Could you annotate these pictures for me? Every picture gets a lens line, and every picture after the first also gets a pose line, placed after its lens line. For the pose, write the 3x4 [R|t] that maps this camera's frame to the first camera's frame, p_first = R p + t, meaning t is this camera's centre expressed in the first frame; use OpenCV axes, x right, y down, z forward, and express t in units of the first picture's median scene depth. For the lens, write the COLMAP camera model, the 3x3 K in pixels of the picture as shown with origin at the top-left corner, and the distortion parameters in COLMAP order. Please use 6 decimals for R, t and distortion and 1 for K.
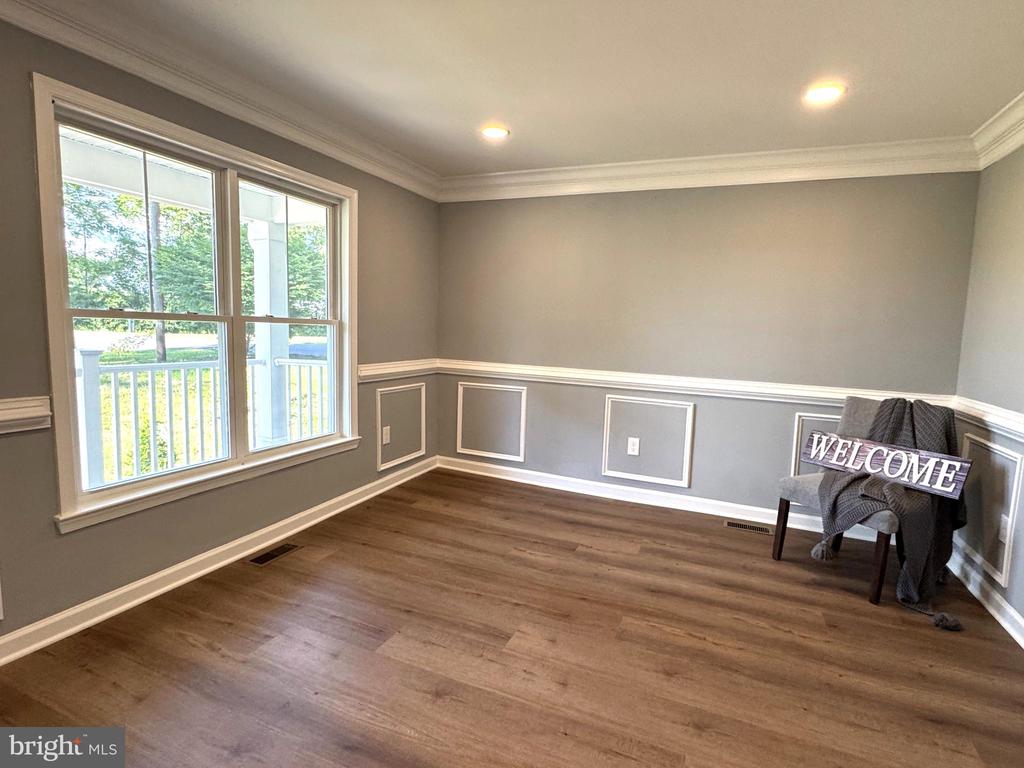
lens RADIAL K [[525.9, 0, 509.0], [0, 525.9, 384.8], [0, 0, 1]] dist [-0.001723, -0.000249]
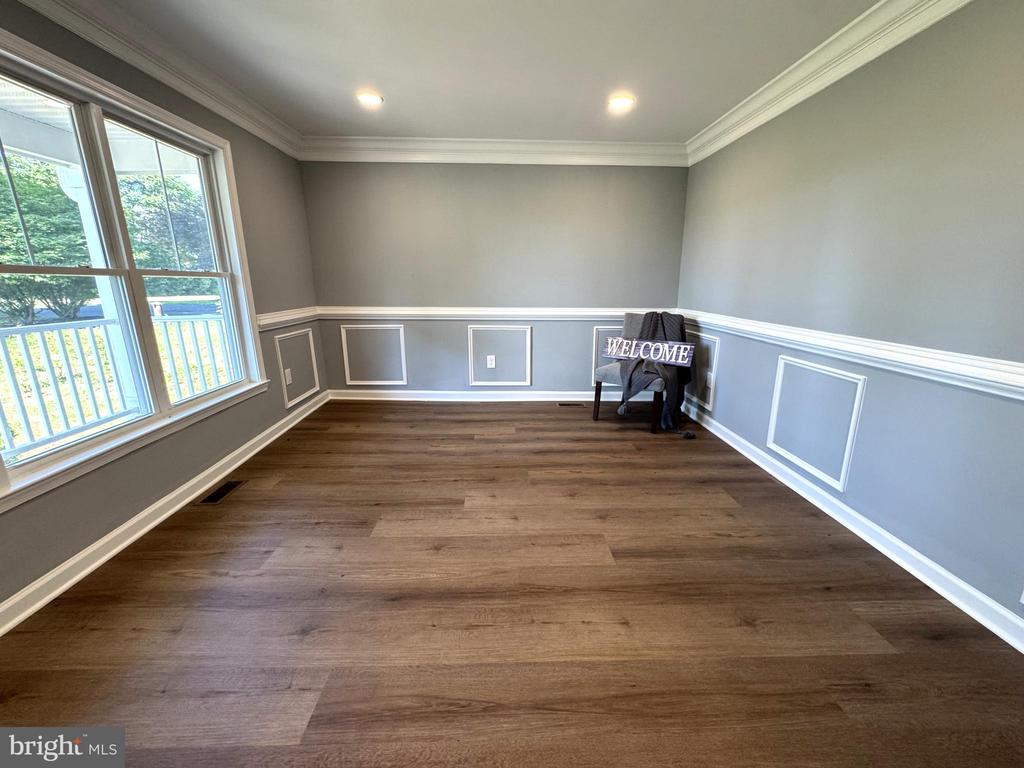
lens RADIAL K [[408.8, 0, 511.3], [0, 408.8, 383.1], [0, 0, 1]] dist [-0.002863, -0.000204]
pose [[0.908038, -0.134230, 0.396799, -0.197386], [0.076189, 0.984391, 0.158650, 0.008962], [-0.411901, -0.113829, 0.904091, 0.007756]]
